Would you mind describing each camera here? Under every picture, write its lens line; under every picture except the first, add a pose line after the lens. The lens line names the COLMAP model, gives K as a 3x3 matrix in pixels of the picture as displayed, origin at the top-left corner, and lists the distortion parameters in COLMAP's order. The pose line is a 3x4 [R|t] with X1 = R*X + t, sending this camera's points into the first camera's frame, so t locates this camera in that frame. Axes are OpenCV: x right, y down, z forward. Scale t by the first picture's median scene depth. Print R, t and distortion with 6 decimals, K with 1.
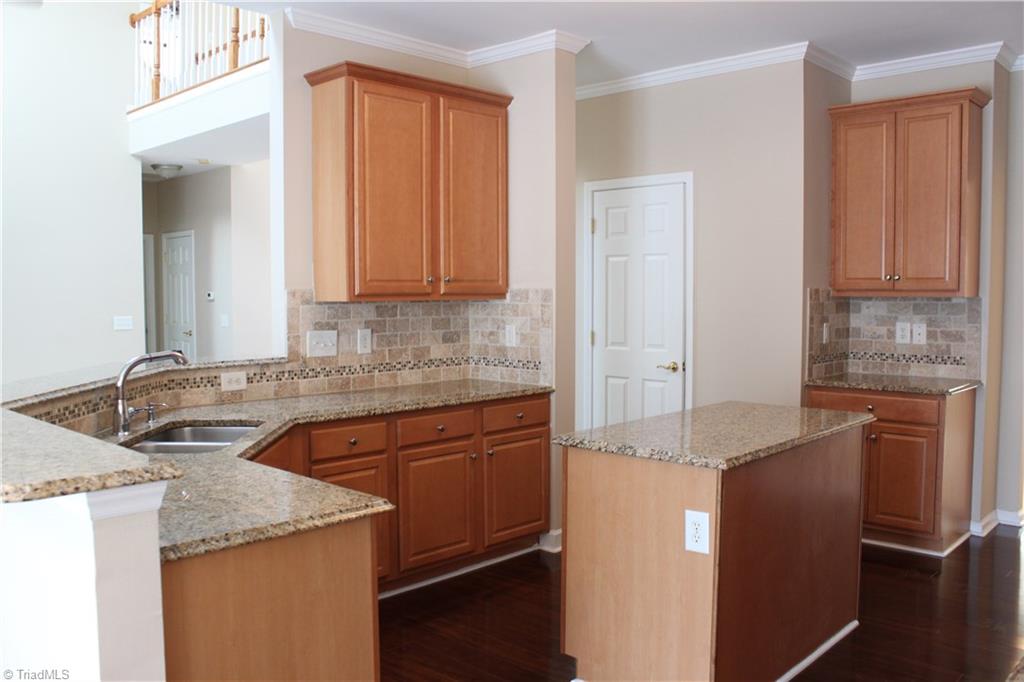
lens RADIAL K [[856.4, 0, 506.9], [0, 856.4, 343.0], [0, 0, 1]] dist [-0.134140, 0.086984]
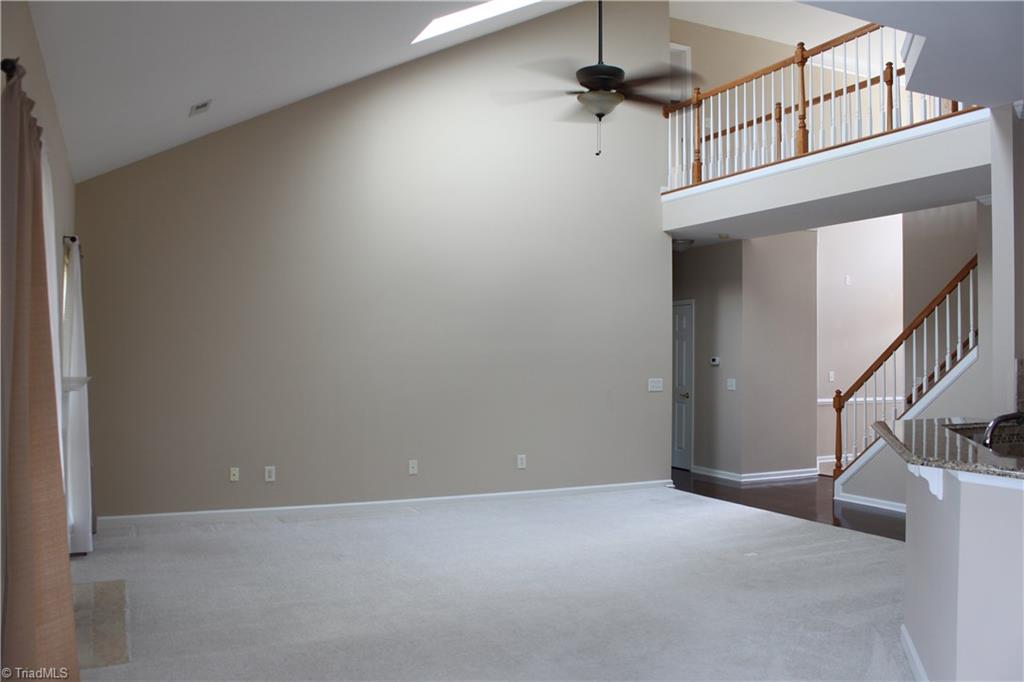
lens RADIAL K [[856.4, 0, 513.2], [0, 856.4, 341.6], [0, 0, 1]] dist [-0.134140, 0.086984]
pose [[0.933621, 0.001053, -0.358260, -0.235838], [-0.028324, 0.997082, -0.070883, 0.003953], [0.357140, 0.076325, 0.930927, -0.109610]]
